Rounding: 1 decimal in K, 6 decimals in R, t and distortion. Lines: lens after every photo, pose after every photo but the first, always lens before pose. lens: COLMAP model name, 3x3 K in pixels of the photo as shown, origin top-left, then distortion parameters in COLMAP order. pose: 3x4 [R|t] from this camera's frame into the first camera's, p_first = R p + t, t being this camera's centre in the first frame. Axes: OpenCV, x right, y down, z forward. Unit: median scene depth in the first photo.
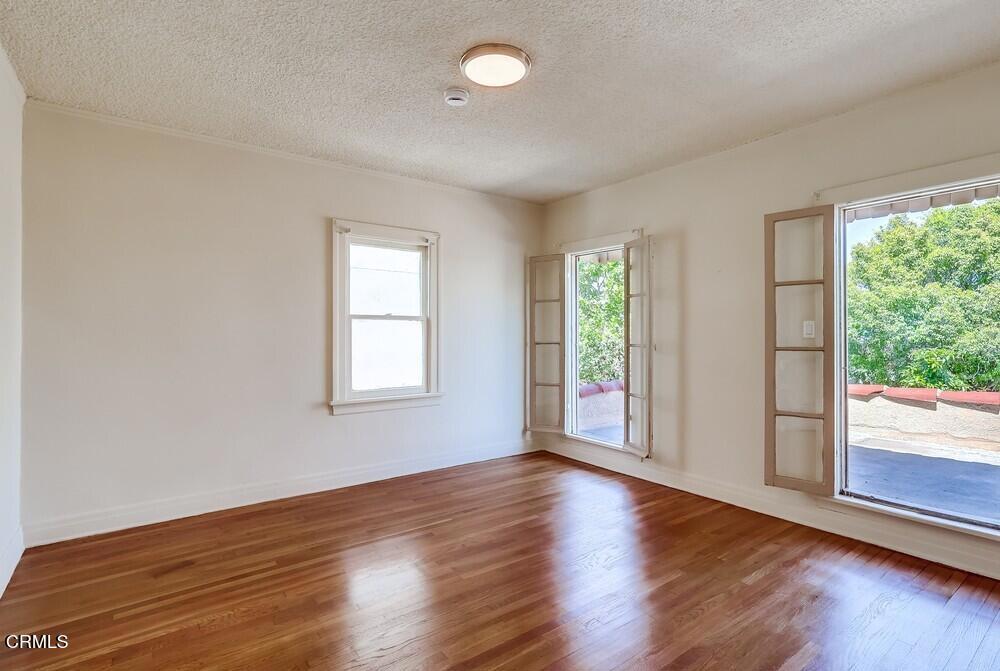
lens RADIAL K [[493.5, 0, 495.1], [0, 493.5, 331.7], [0, 0, 1]] dist [0.017564, -0.000410]
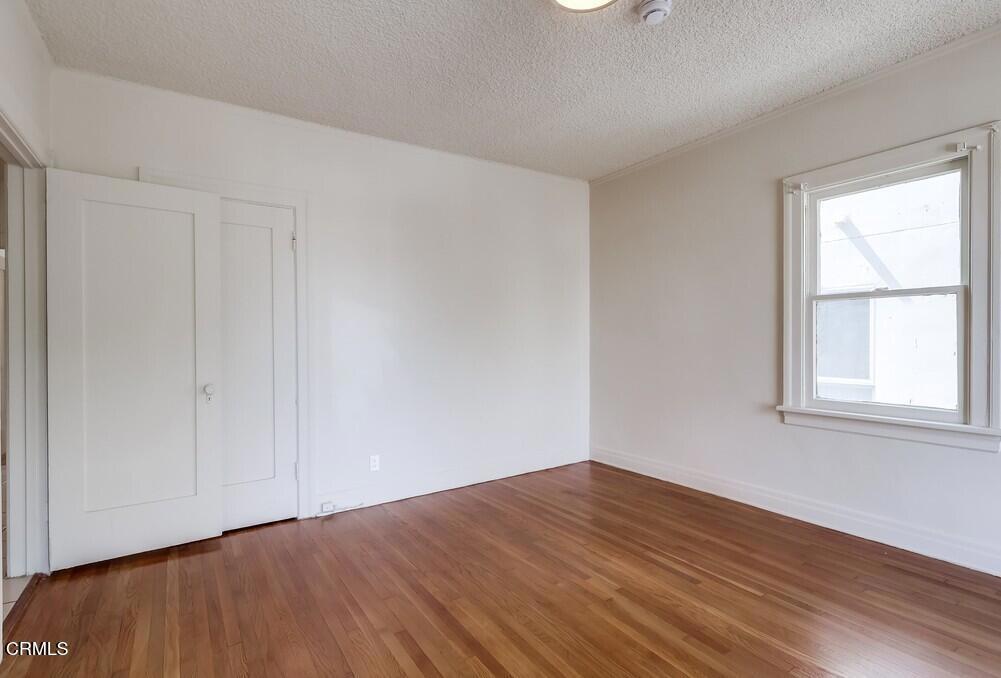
lens RADIAL K [[482.8, 0, 469.1], [0, 482.8, 339.1], [0, 0, 1]] dist [-0.000070, 0.000214]
pose [[-0.088550, 0.003296, -0.996066, 0.520422], [0.016406, 0.999864, 0.001850, 0.022350], [0.995937, -0.016177, -0.088592, 0.585612]]
